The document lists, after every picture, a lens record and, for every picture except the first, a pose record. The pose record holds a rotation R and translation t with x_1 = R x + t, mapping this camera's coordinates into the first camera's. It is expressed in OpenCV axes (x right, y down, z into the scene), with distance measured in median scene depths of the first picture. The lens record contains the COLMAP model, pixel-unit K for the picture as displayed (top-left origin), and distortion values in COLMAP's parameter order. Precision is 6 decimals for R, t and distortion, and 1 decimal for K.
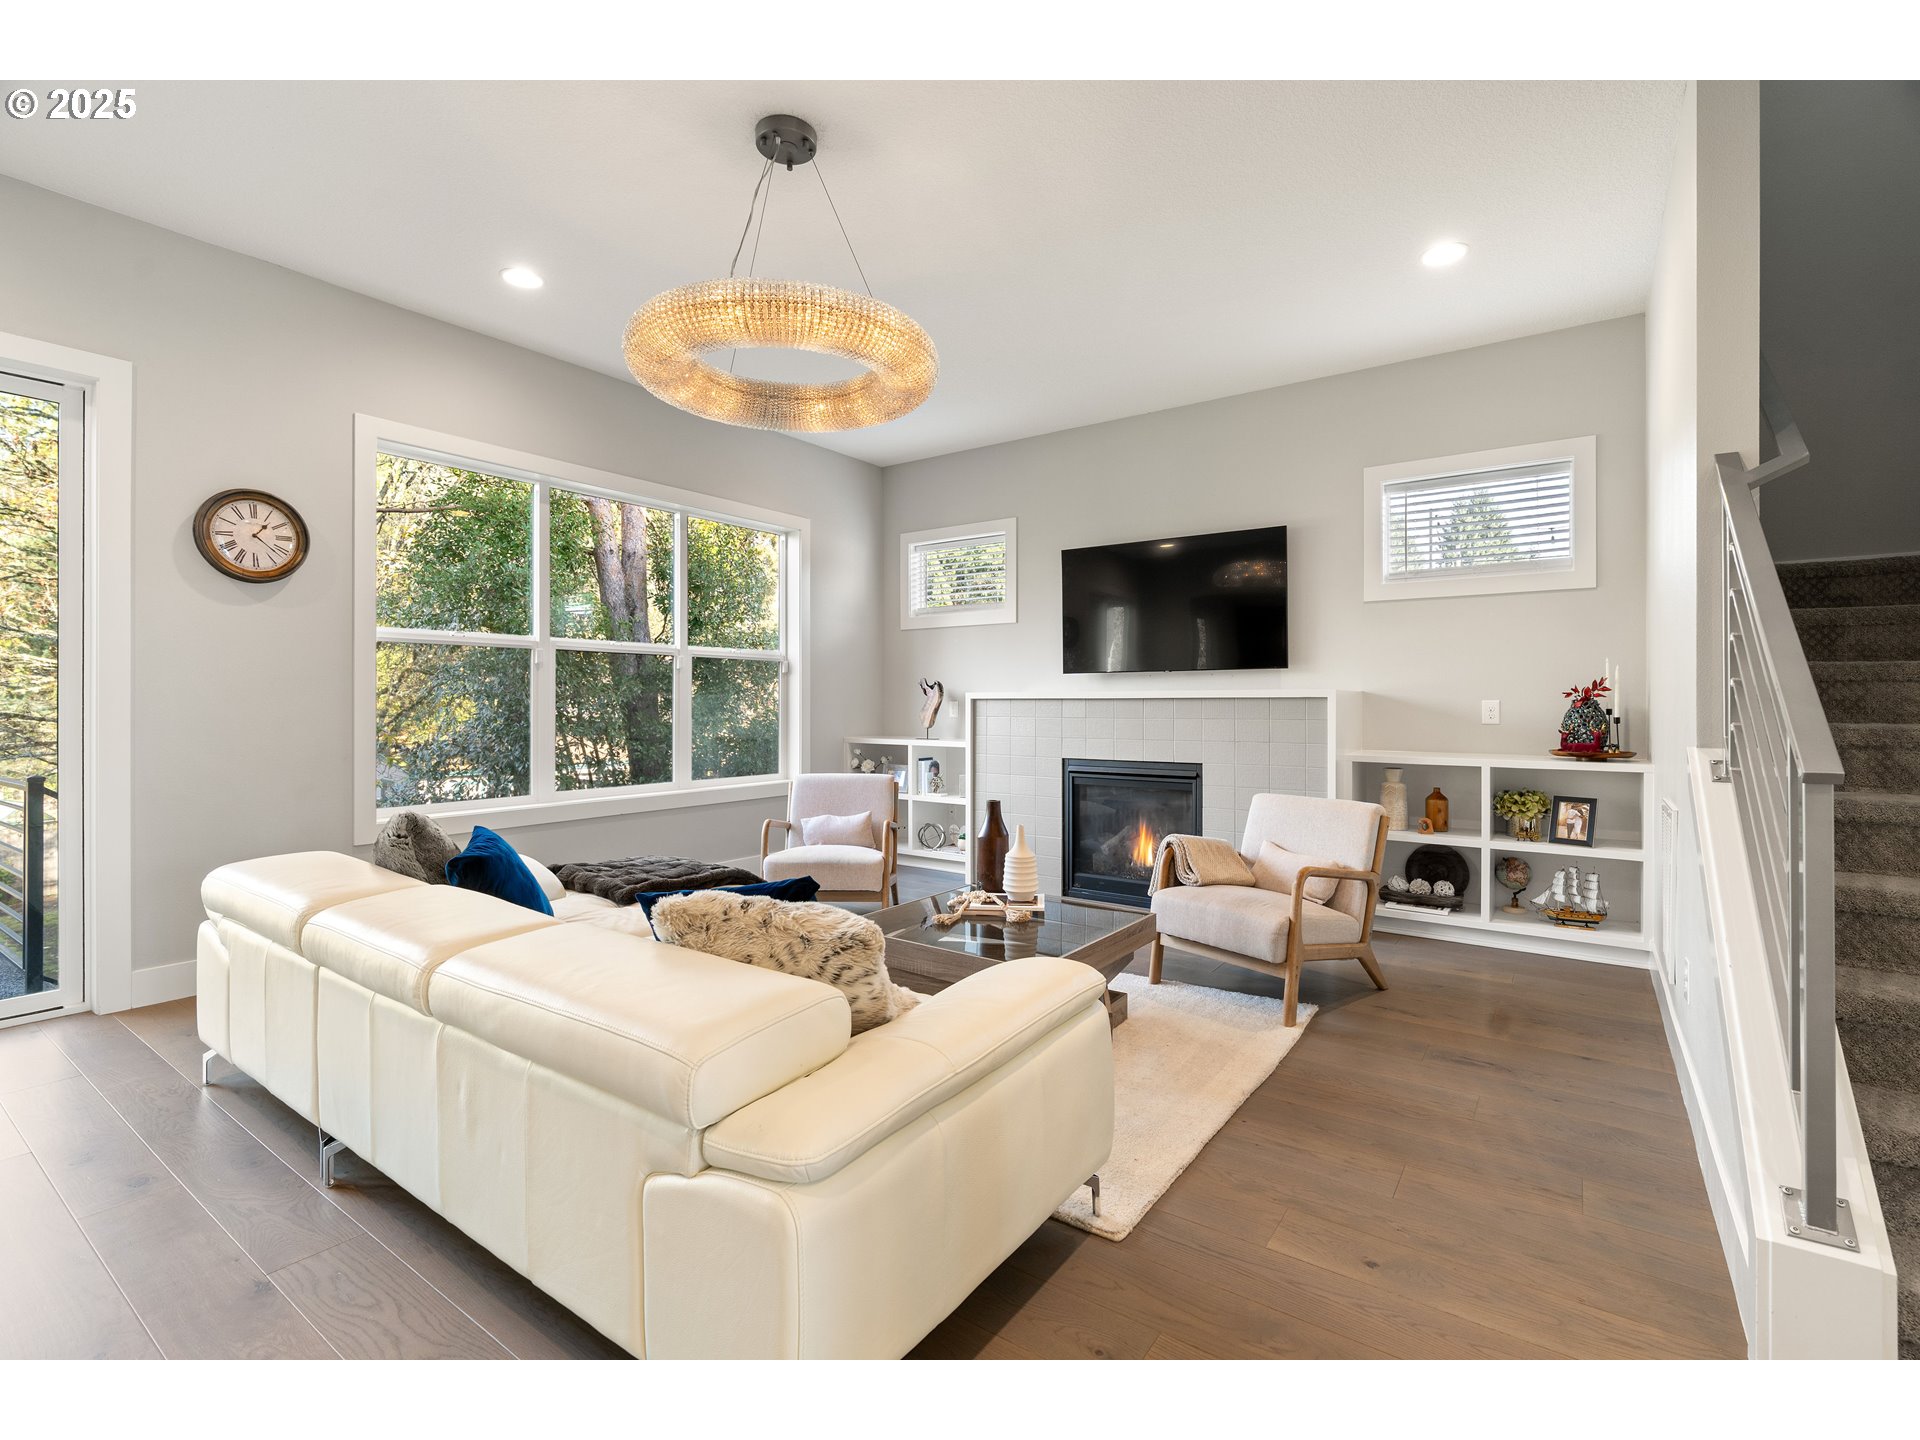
lens RADIAL K [[880.3, 0, 963.0], [0, 880.3, 704.7], [0, 0, 1]] dist [-0.002238, -0.000040]
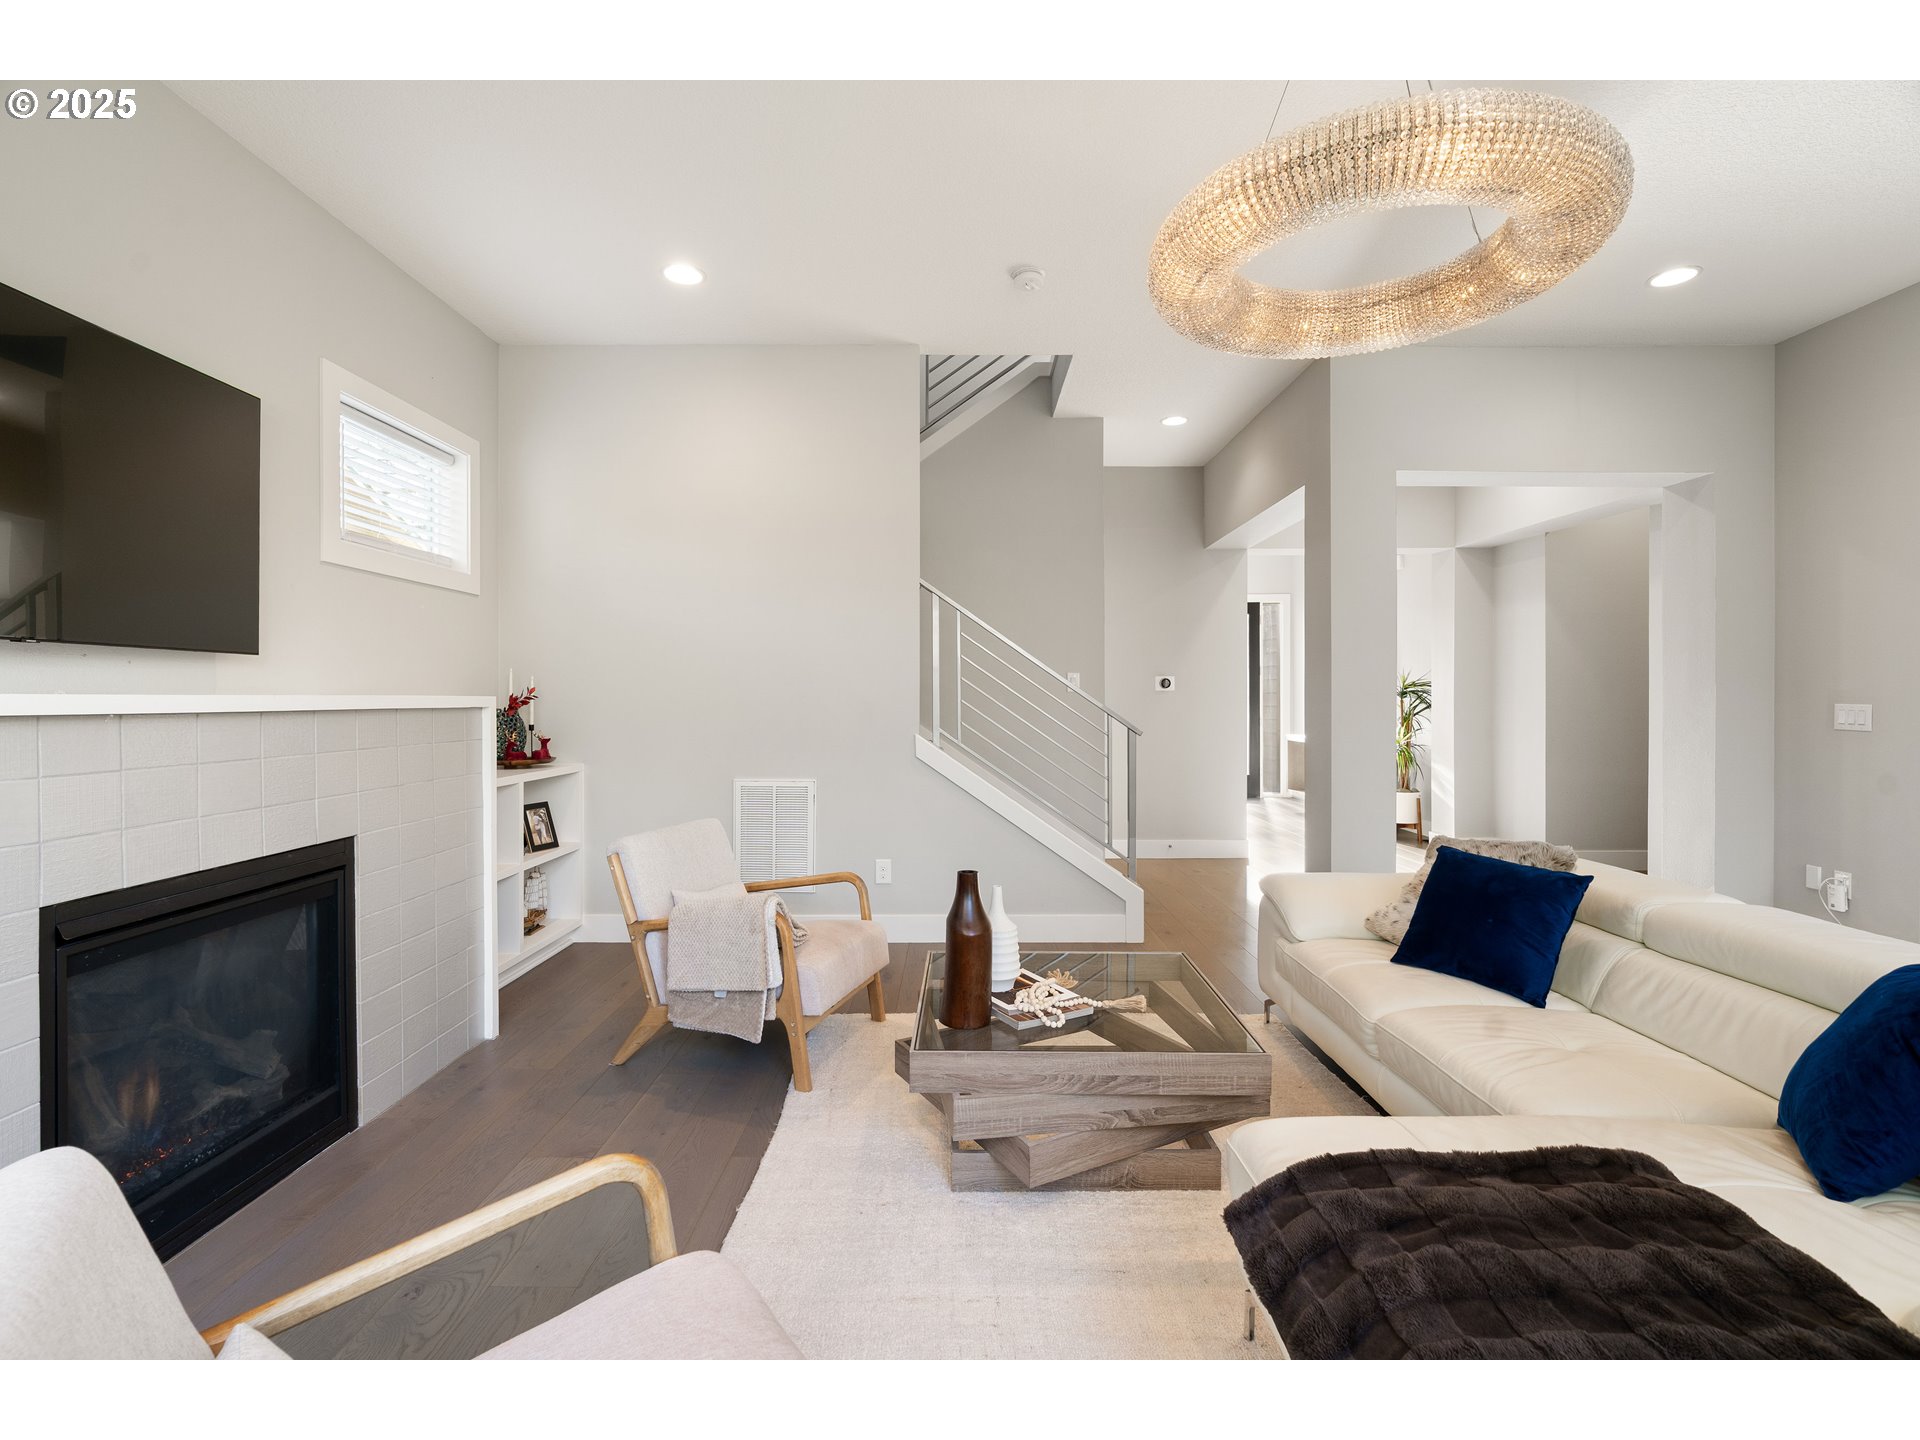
lens RADIAL K [[880.3, 0, 963.0], [0, 880.3, 704.7], [0, 0, 1]] dist [-0.002238, -0.000040]
pose [[-0.582736, -0.004714, 0.812648, -0.381379], [0.000147, 0.999983, 0.005907, -0.014501], [-0.812661, 0.003562, -0.582725, 1.064293]]
